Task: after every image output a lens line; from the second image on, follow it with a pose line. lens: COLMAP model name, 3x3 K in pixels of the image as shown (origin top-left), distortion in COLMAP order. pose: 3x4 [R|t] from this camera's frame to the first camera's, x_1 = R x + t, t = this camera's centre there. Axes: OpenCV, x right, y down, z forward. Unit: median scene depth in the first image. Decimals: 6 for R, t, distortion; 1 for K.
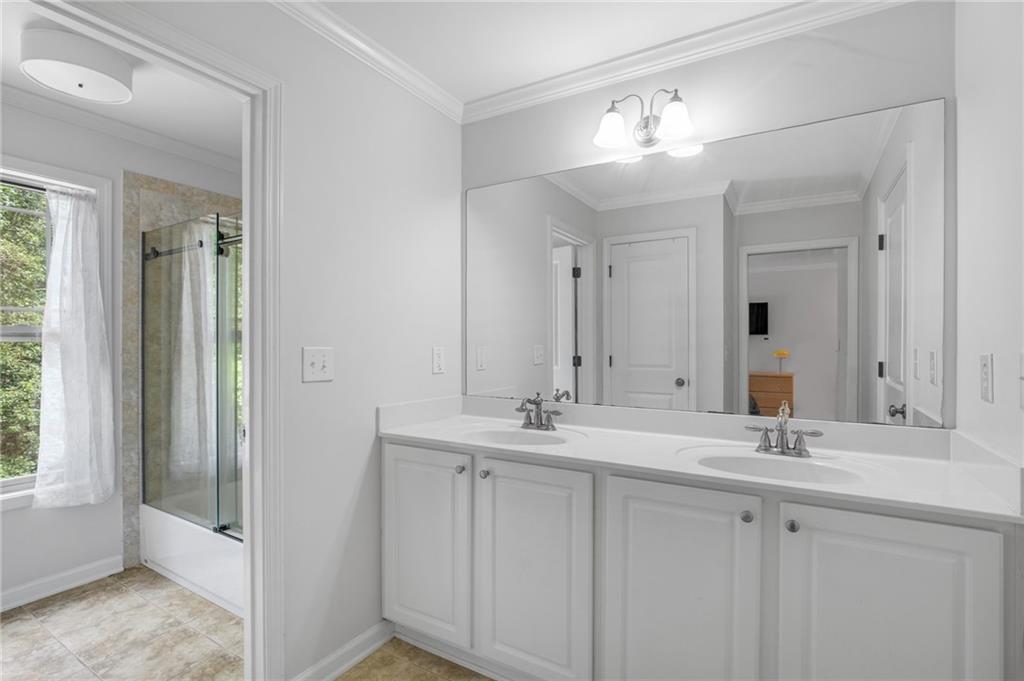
lens RADIAL K [[472.6, 0, 517.6], [0, 472.6, 341.9], [0, 0, 1]] dist [-0.004598, -0.000115]
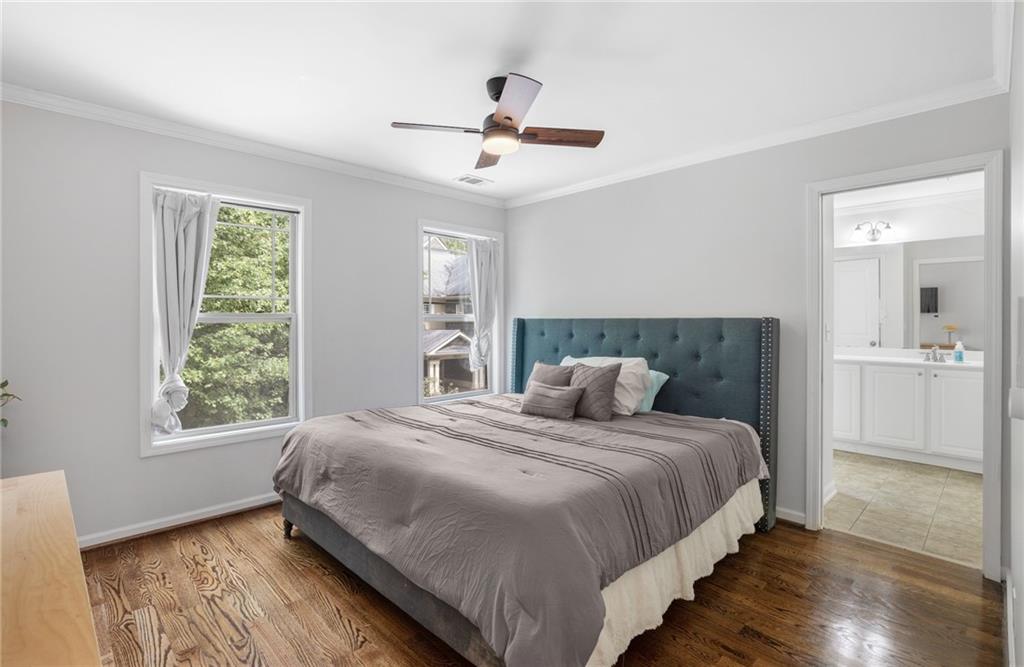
lens RADIAL K [[485.2, 0, 508.0], [0, 485.2, 330.5], [0, 0, 1]] dist [-0.033340, 0.000108]
pose [[0.965908, -0.010592, -0.258667, -0.844783], [0.014459, 0.999810, 0.013051, -0.005980], [0.258480, -0.016346, 0.965878, -1.724712]]
